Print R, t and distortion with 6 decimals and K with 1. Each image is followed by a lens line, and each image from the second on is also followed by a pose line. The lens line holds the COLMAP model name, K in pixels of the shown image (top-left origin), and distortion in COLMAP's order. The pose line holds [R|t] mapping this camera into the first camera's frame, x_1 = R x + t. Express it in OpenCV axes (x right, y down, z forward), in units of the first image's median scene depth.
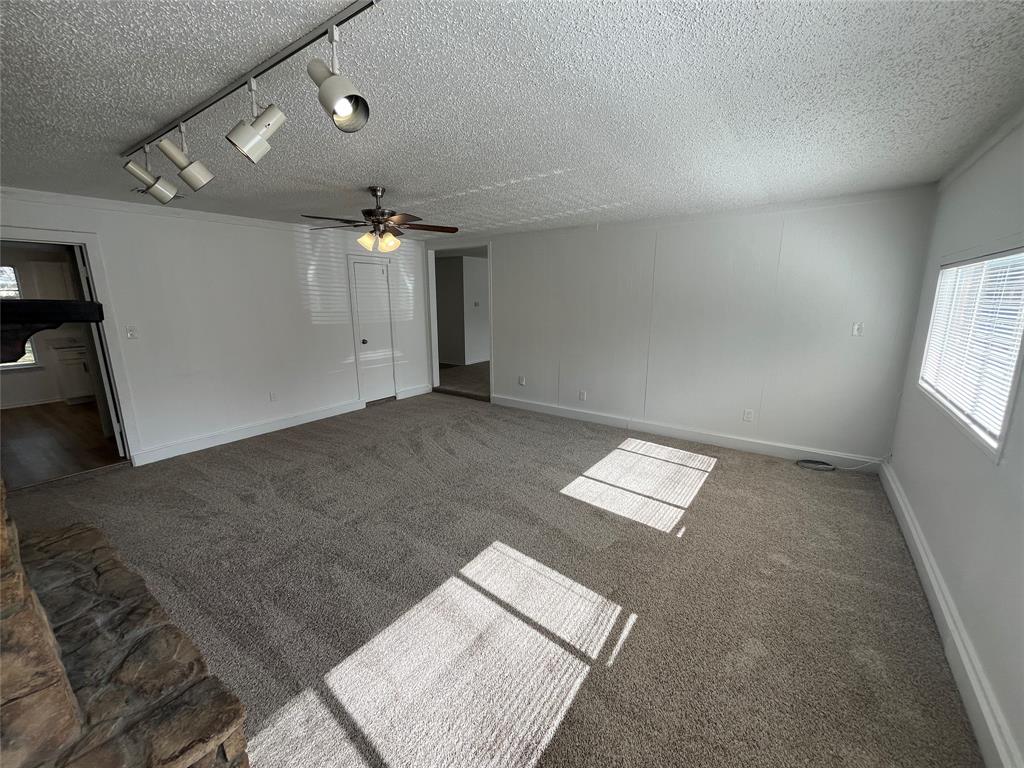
lens RADIAL K [[415.4, 0, 512.0], [0, 415.4, 384.0], [0, 0, 1]] dist [-0.001342, -0.000459]
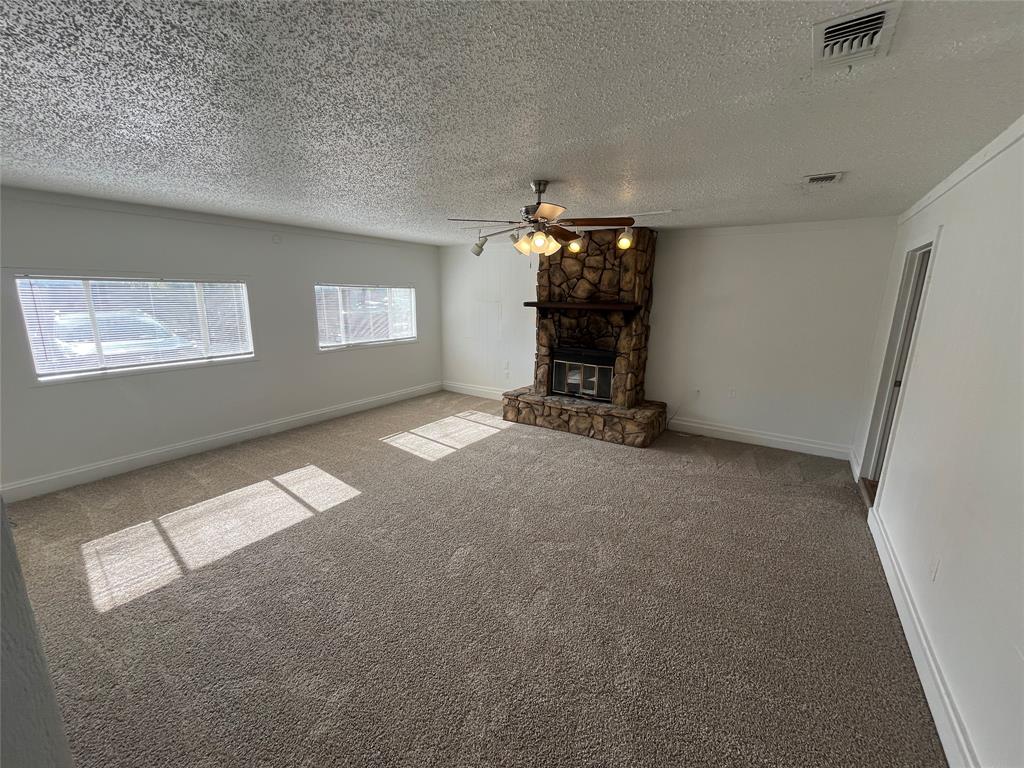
lens RADIAL K [[415.4, 0, 512.0], [0, 415.4, 384.0], [0, 0, 1]] dist [-0.001342, -0.000459]
pose [[-0.999542, -0.001138, -0.030231, -0.263980], [-0.013397, 0.912618, 0.408593, -0.481813], [0.027124, 0.408811, -0.912216, 2.128745]]
